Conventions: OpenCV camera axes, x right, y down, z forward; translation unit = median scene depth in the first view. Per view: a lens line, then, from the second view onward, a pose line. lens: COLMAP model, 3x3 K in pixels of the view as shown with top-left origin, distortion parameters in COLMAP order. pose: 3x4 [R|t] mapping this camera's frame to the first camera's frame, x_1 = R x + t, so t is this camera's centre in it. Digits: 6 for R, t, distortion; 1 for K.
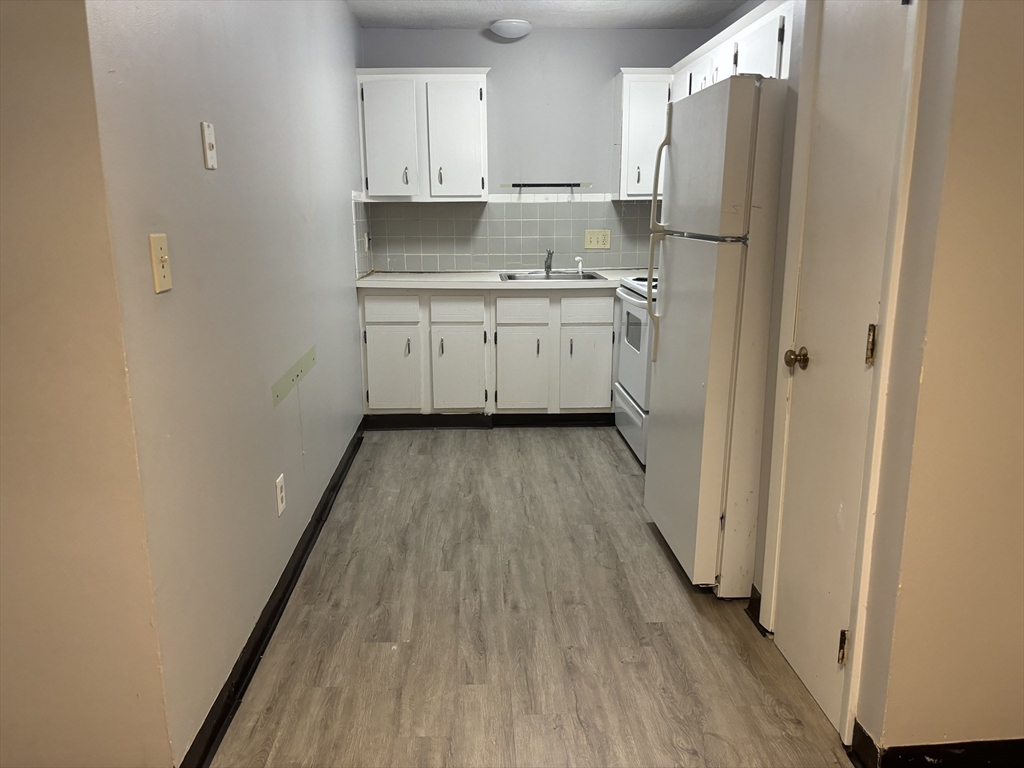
lens RADIAL K [[776.0, 0, 522.0], [0, 776.0, 377.5], [0, 0, 1]] dist [0.078422, -0.132672]
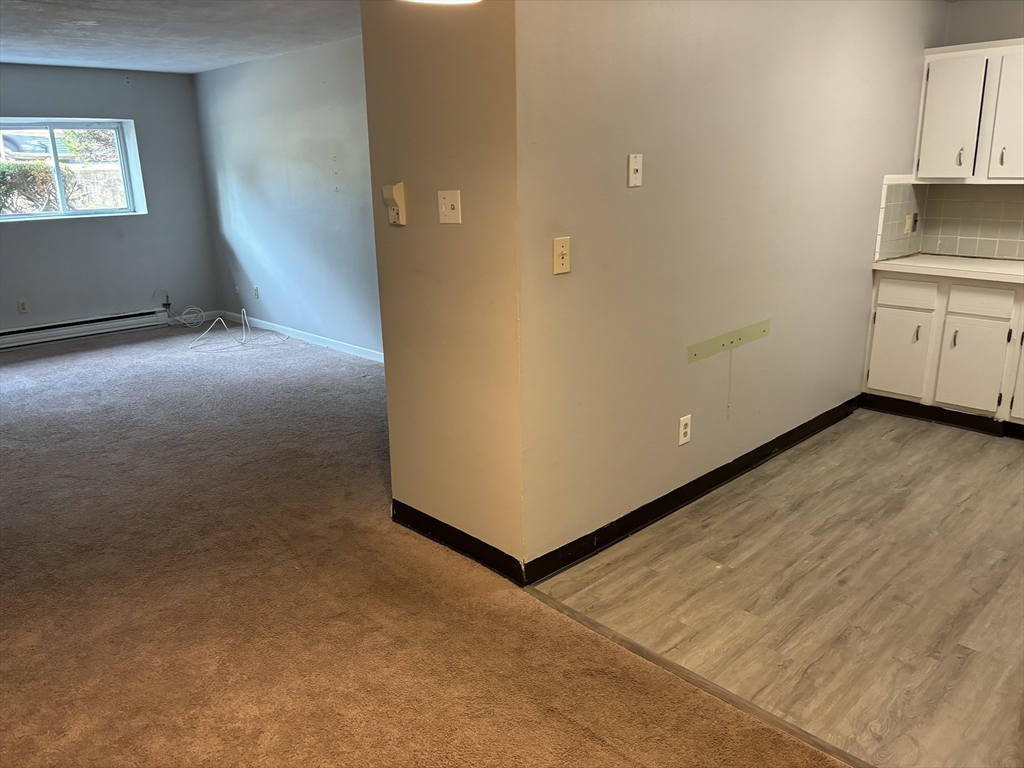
lens RADIAL K [[788.3, 0, 509.4], [0, 788.3, 373.7], [0, 0, 1]] dist [0.055989, -0.058812]
pose [[0.657123, 0.187033, -0.730211, 0.260450], [-0.150332, 0.981785, 0.116185, -0.029399], [0.738640, 0.033426, 0.673271, -0.058271]]
